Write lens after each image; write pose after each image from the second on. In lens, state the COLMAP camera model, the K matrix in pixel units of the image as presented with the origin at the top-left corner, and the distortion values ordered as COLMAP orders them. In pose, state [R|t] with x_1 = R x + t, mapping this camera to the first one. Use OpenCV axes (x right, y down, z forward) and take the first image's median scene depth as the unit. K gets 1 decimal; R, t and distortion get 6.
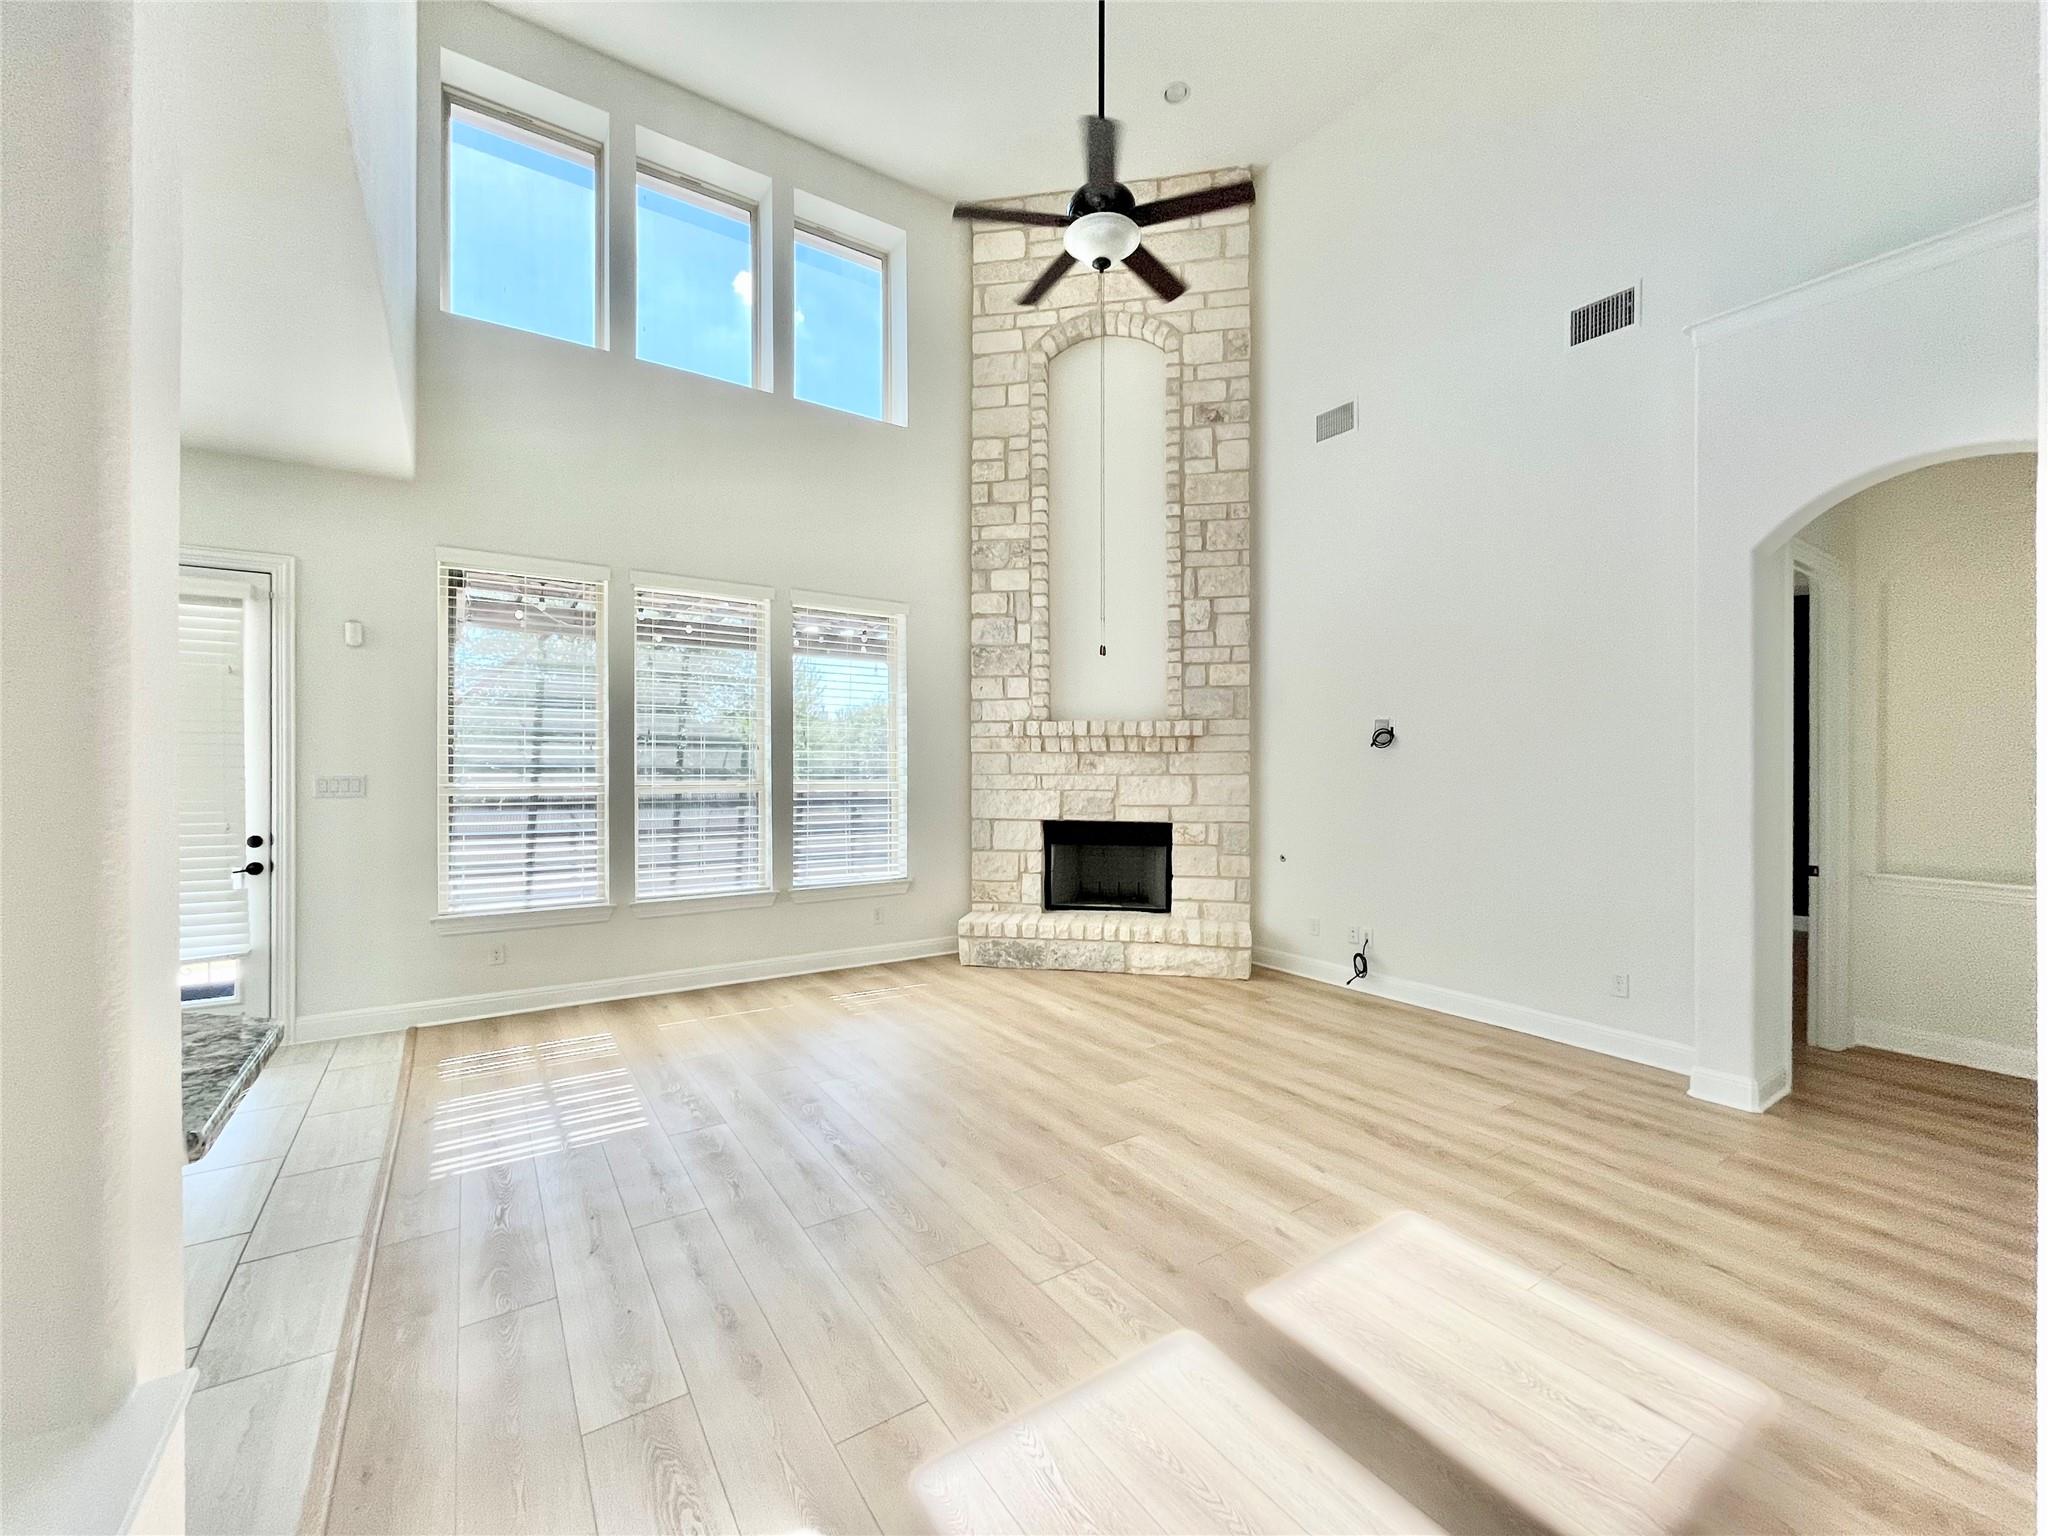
lens RADIAL K [[828.5, 0, 1019.4], [0, 828.5, 769.3], [0, 0, 1]] dist [-0.002762, -0.000380]
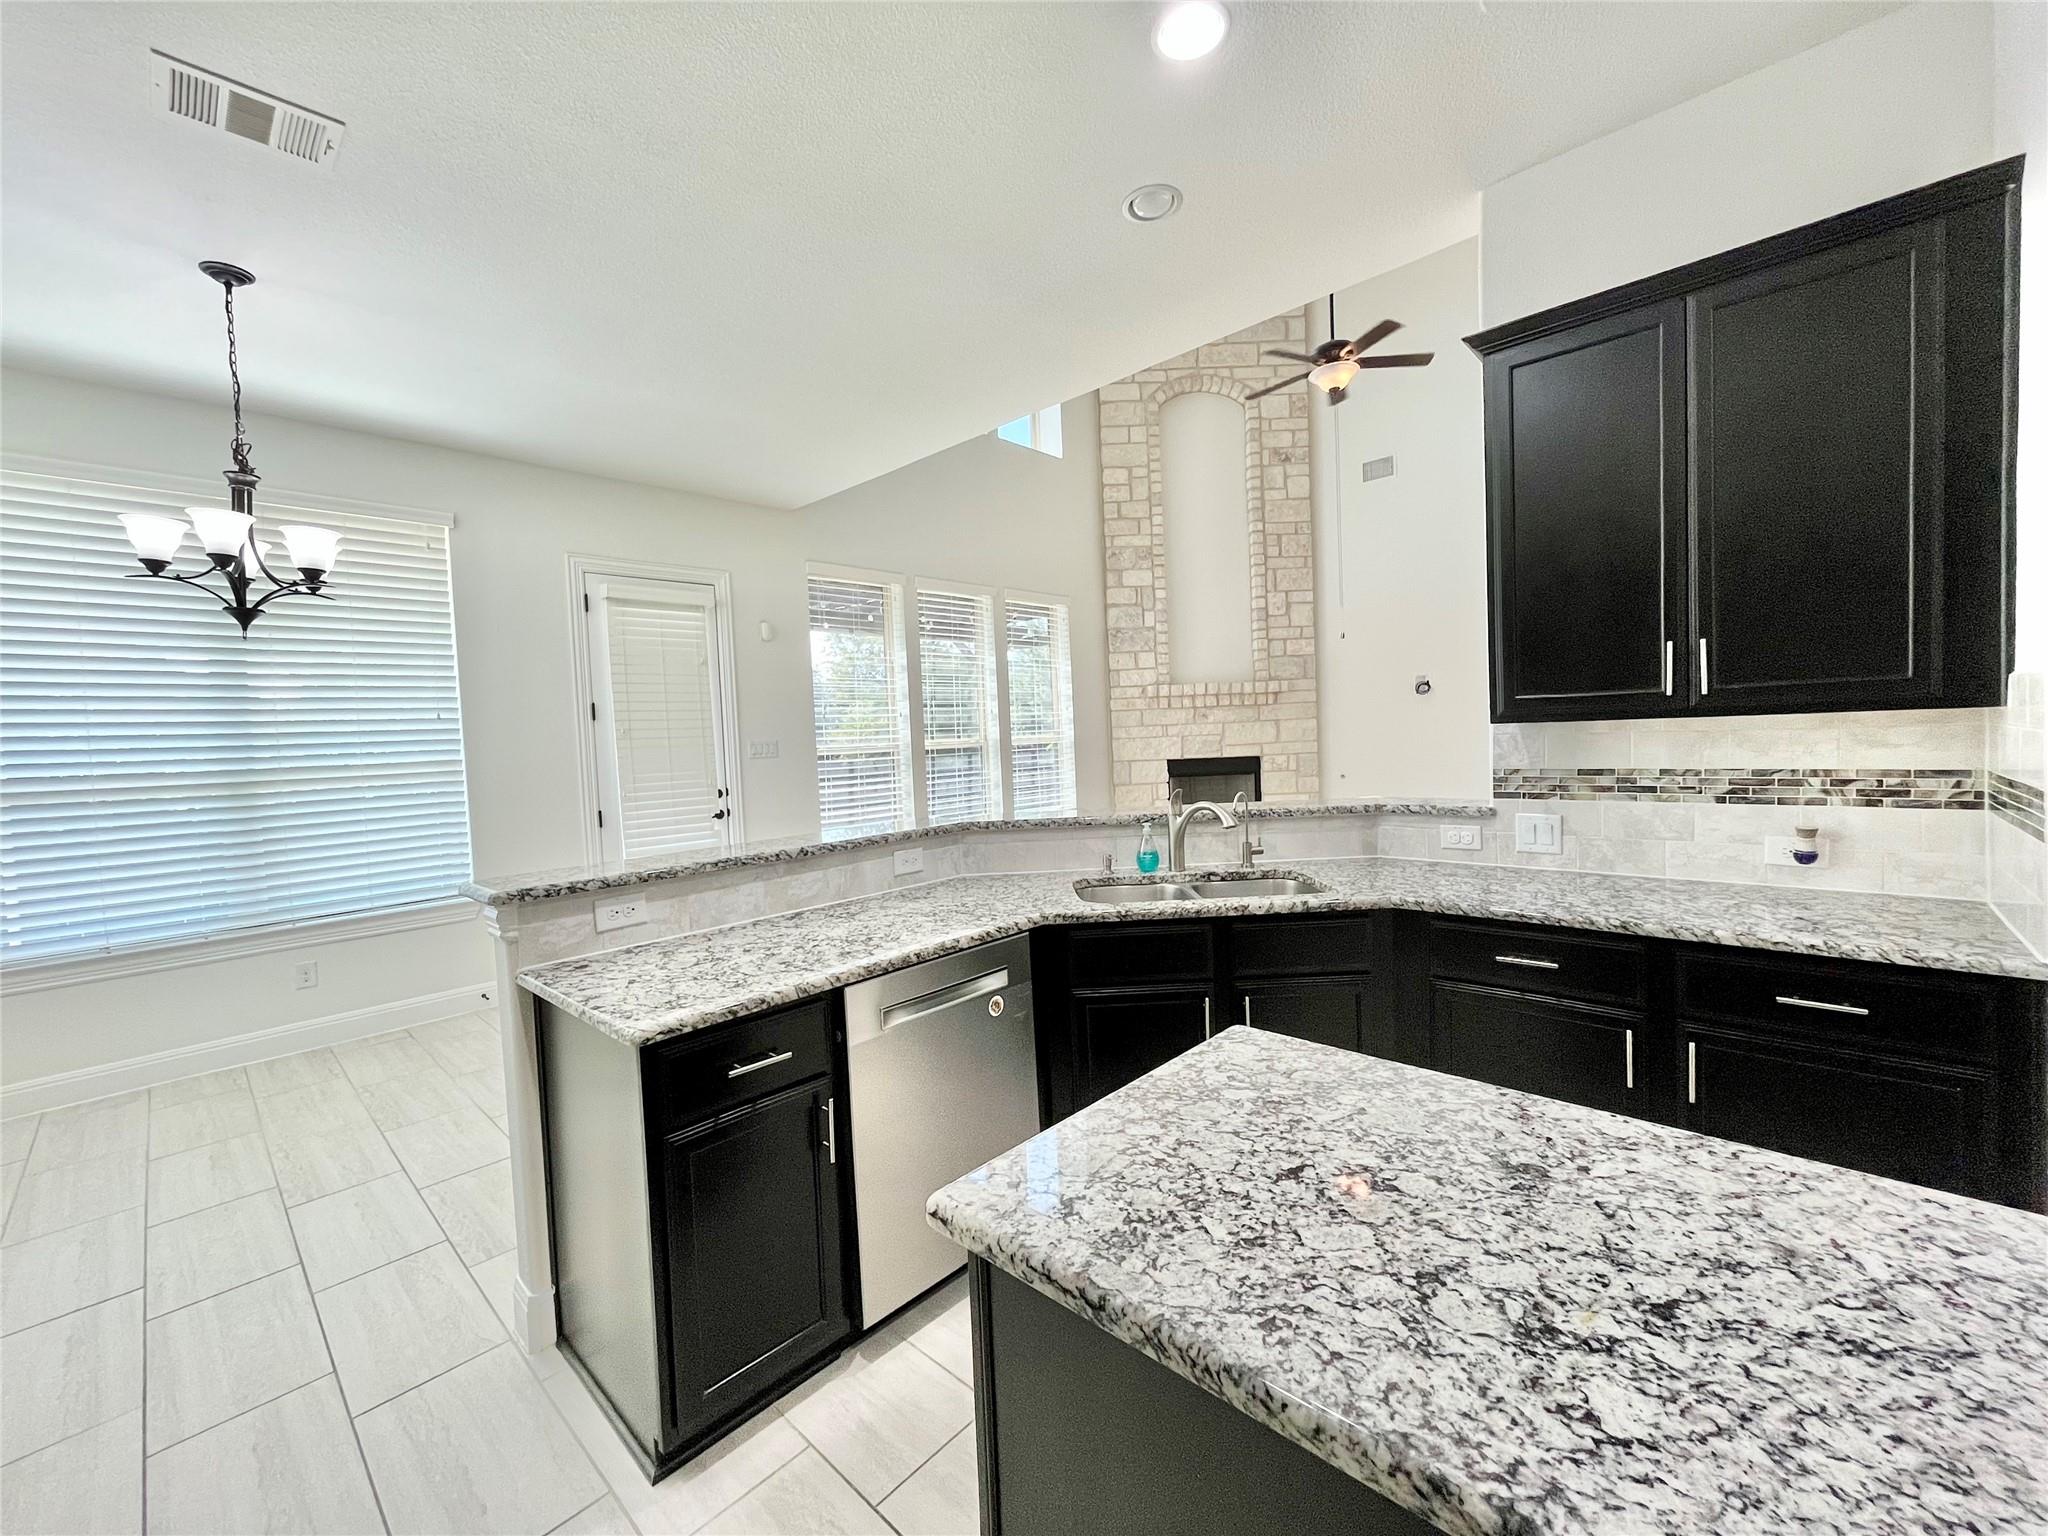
lens RADIAL K [[826.7, 0, 1014.0], [0, 826.7, 770.0], [0, 0, 1]] dist [-0.000546, -0.000190]
pose [[0.975295, -0.053815, 0.214251, -0.512202], [0.046043, 0.998093, 0.041105, 0.012606], [-0.216055, -0.030225, 0.975913, -0.250238]]
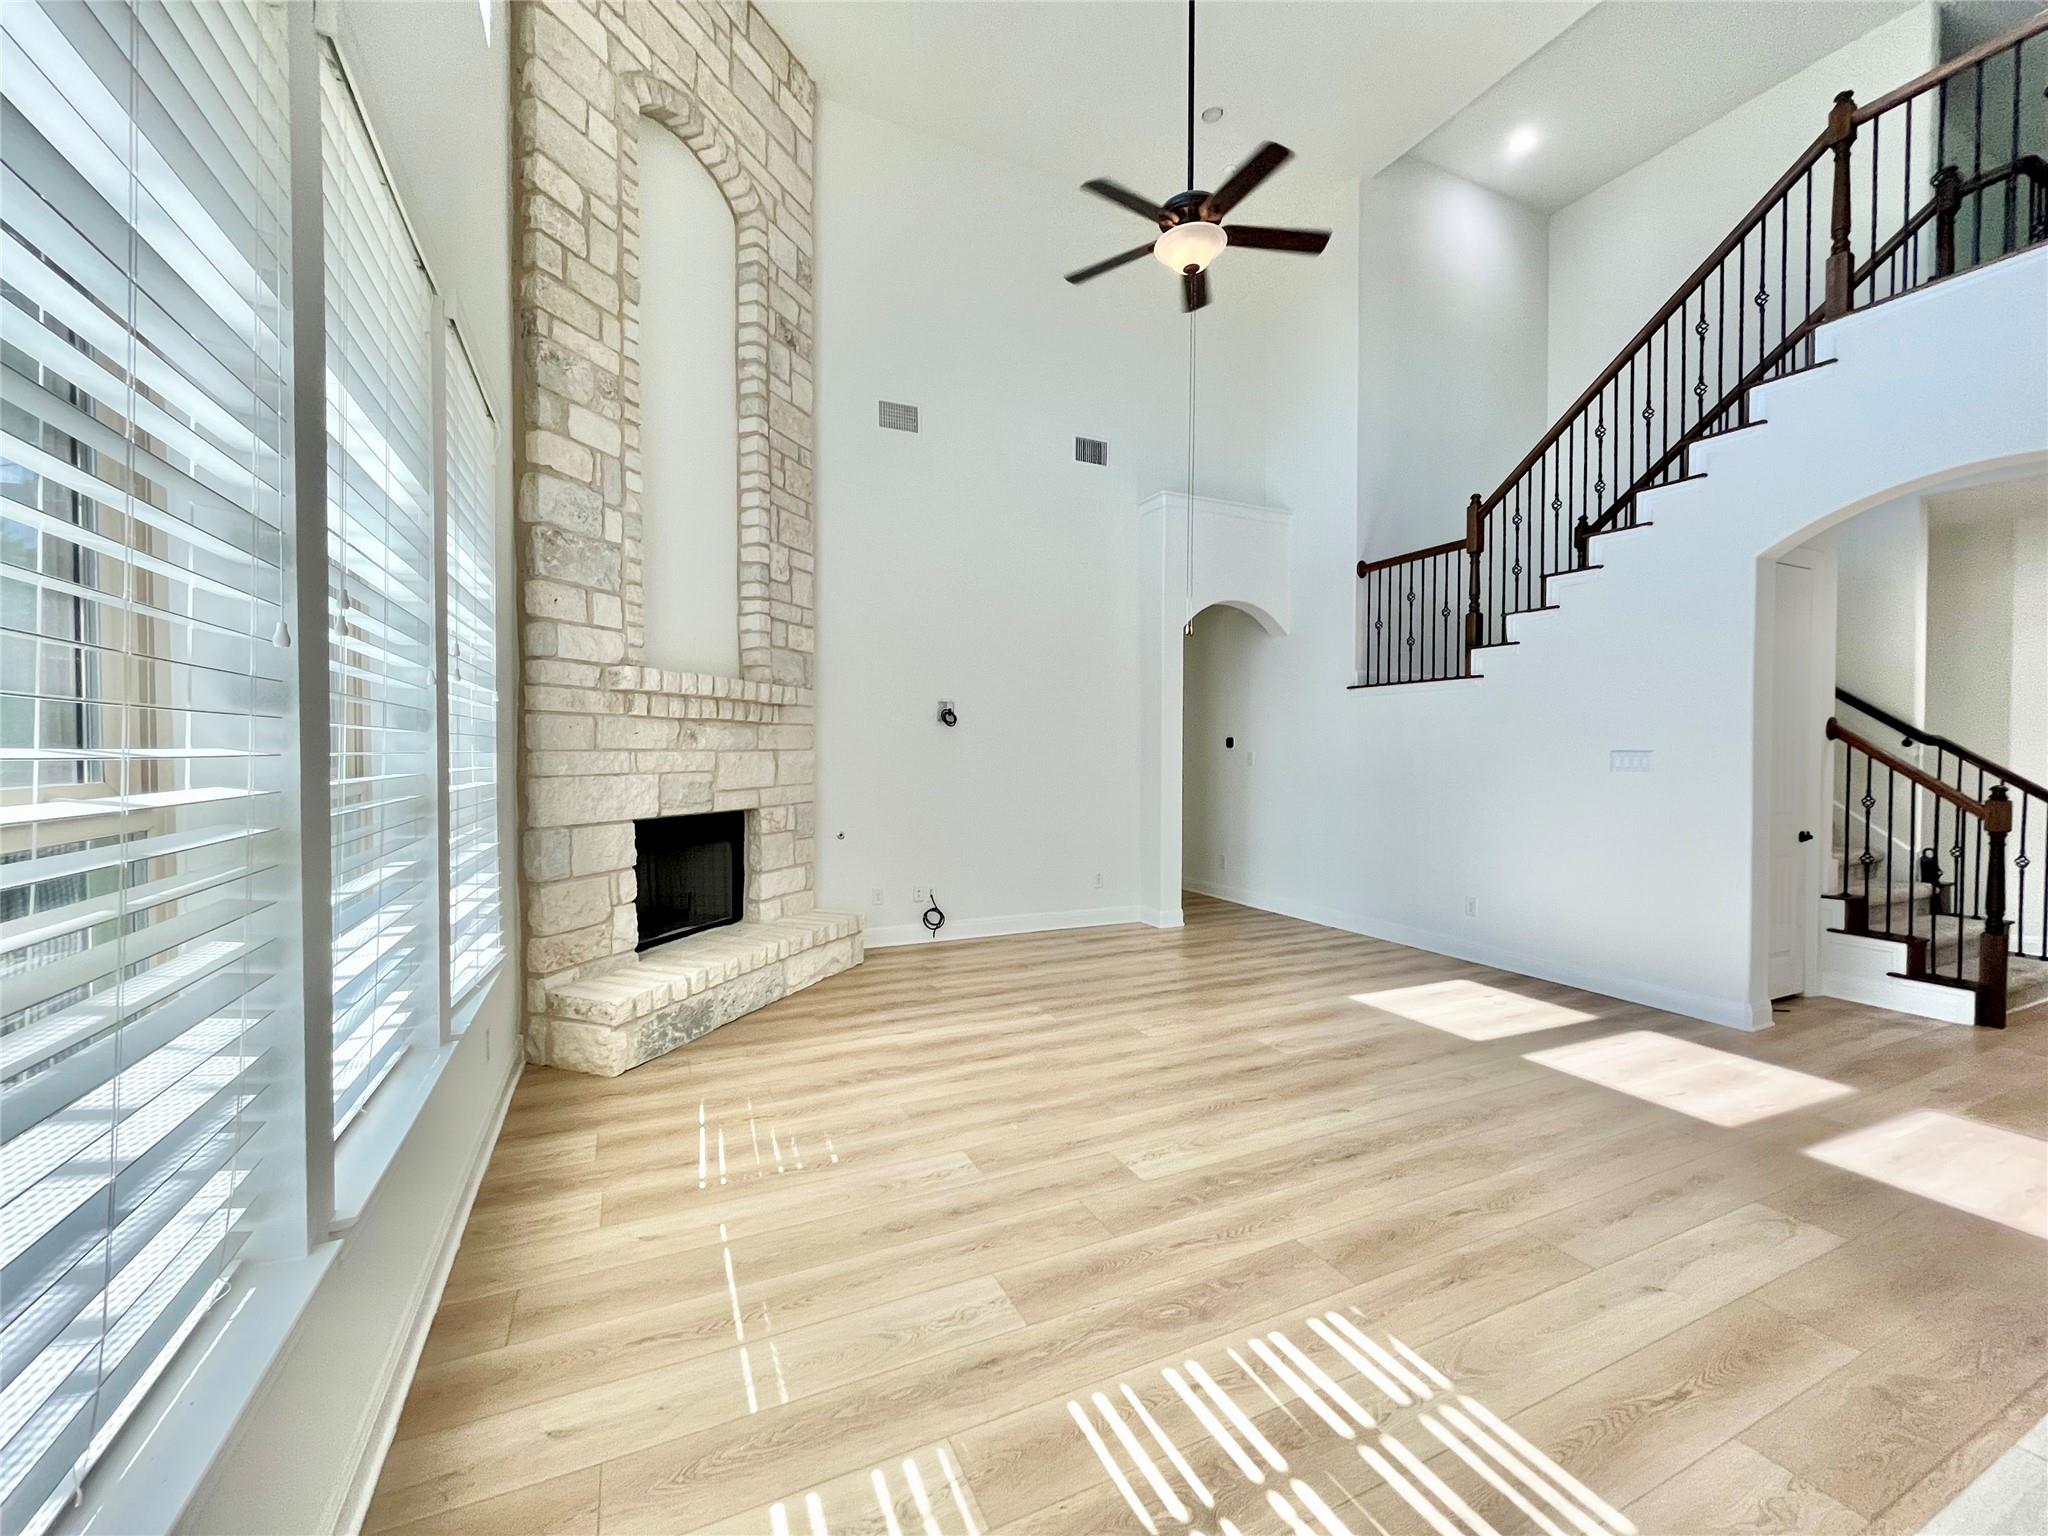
lens RADIAL K [[828.5, 0, 1019.4], [0, 828.5, 769.3], [0, 0, 1]] dist [-0.002762, -0.000380]
pose [[0.151778, -0.023723, 0.988130, -0.586646], [0.002678, 0.999718, 0.023590, 0.006685], [-0.988411, -0.000934, 0.151799, 0.616175]]
